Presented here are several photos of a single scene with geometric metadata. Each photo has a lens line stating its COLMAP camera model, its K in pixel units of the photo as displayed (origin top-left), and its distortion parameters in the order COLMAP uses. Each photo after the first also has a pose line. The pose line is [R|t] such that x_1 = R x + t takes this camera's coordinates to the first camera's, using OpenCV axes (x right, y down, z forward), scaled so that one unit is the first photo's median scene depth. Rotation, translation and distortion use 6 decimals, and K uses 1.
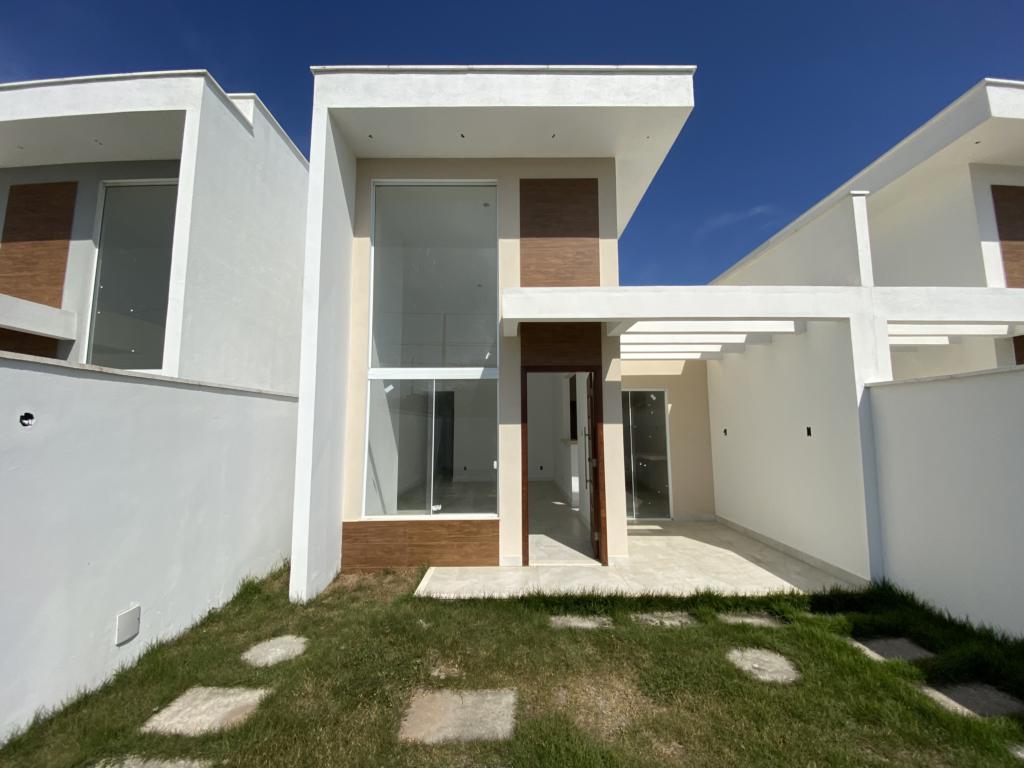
lens RADIAL K [[418.1, 0, 512.0], [0, 418.1, 384.0], [0, 0, 1]] dist [0.062664, -0.044257]
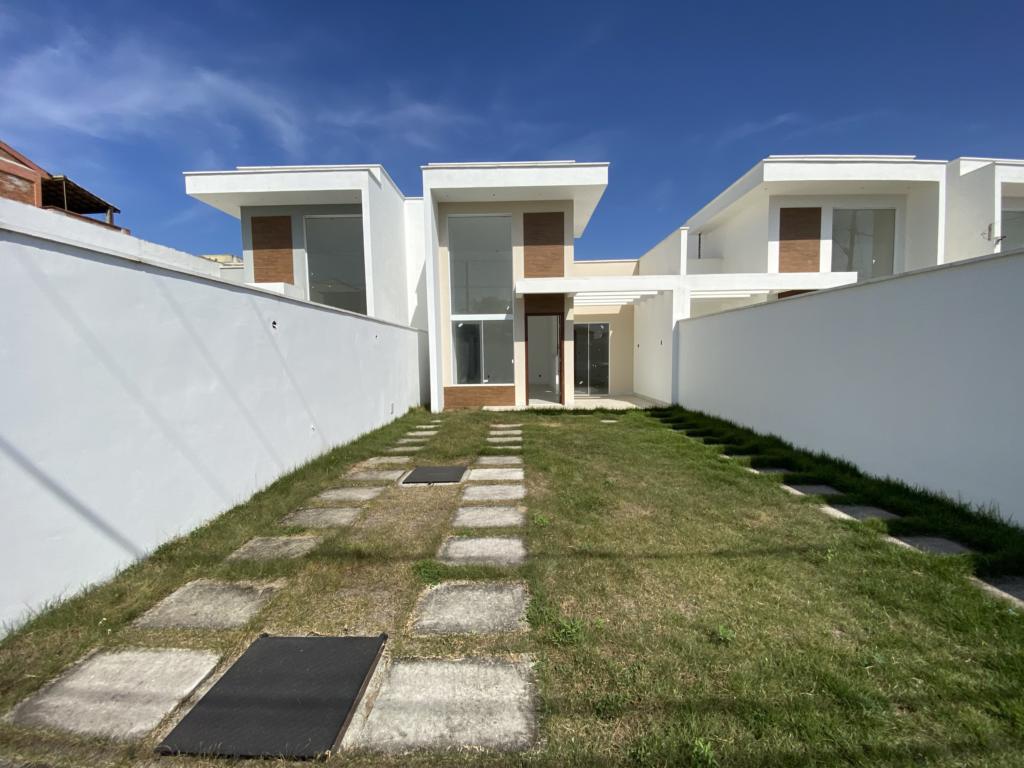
lens RADIAL K [[418.1, 0, 512.0], [0, 418.1, 384.0], [0, 0, 1]] dist [0.062664, -0.044257]
pose [[0.999786, -0.009405, -0.018404, -0.005817], [0.012352, 0.985840, 0.167236, -0.044468], [0.016570, -0.167427, 0.985745, -1.069961]]
